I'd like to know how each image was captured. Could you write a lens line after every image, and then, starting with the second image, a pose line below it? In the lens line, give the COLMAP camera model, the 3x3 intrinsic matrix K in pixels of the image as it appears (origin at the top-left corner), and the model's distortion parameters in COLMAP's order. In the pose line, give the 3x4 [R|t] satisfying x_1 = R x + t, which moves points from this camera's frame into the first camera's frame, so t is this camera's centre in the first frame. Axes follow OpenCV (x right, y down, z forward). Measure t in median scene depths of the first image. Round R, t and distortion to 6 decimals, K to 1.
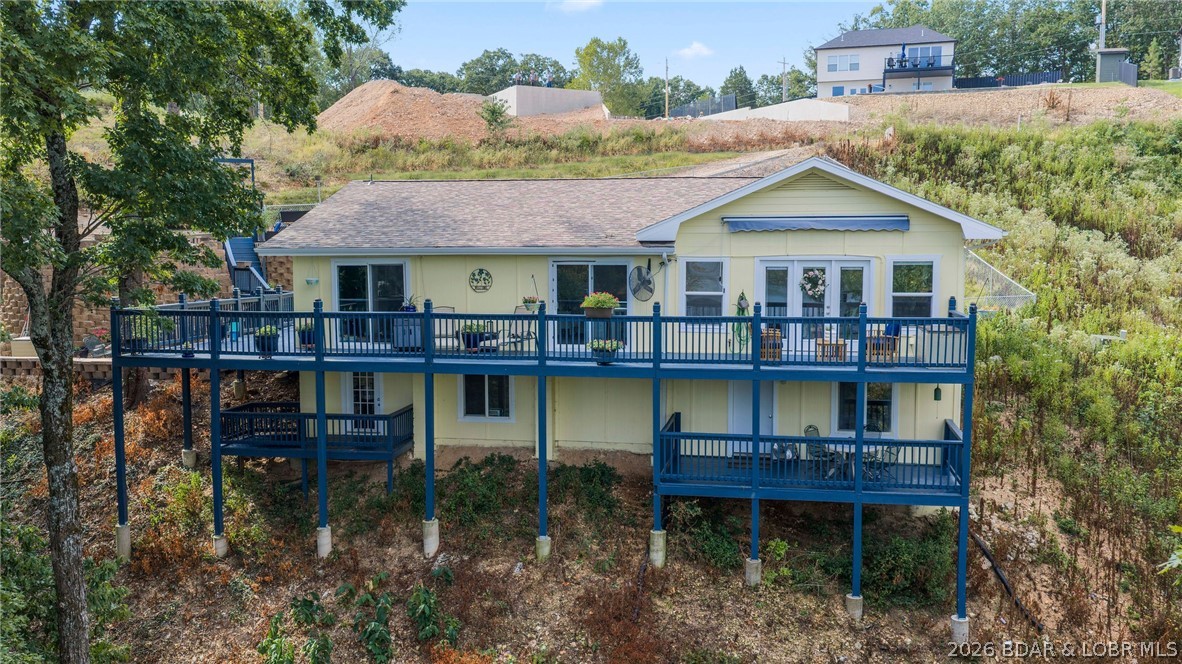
lens RADIAL K [[985.3, 0, 592.5], [0, 985.3, 332.6], [0, 0, 1]] dist [0.007746, 0.001043]
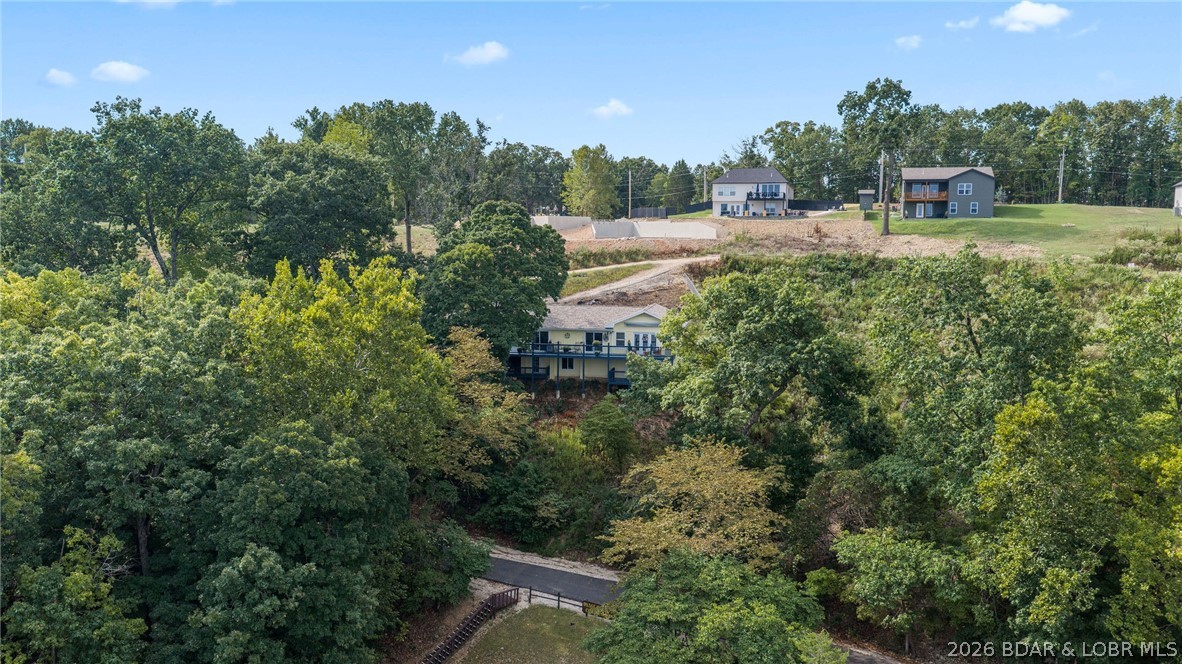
lens RADIAL K [[985.3, 0, 590.0], [0, 985.3, 332.6], [0, 0, 1]] dist [0.007746, 0.001043]
pose [[0.999764, 0.009591, 0.019473, -0.100745], [-0.009605, 0.999954, 0.000618, -0.072364], [-0.019466, -0.000805, 0.999810, -3.242660]]
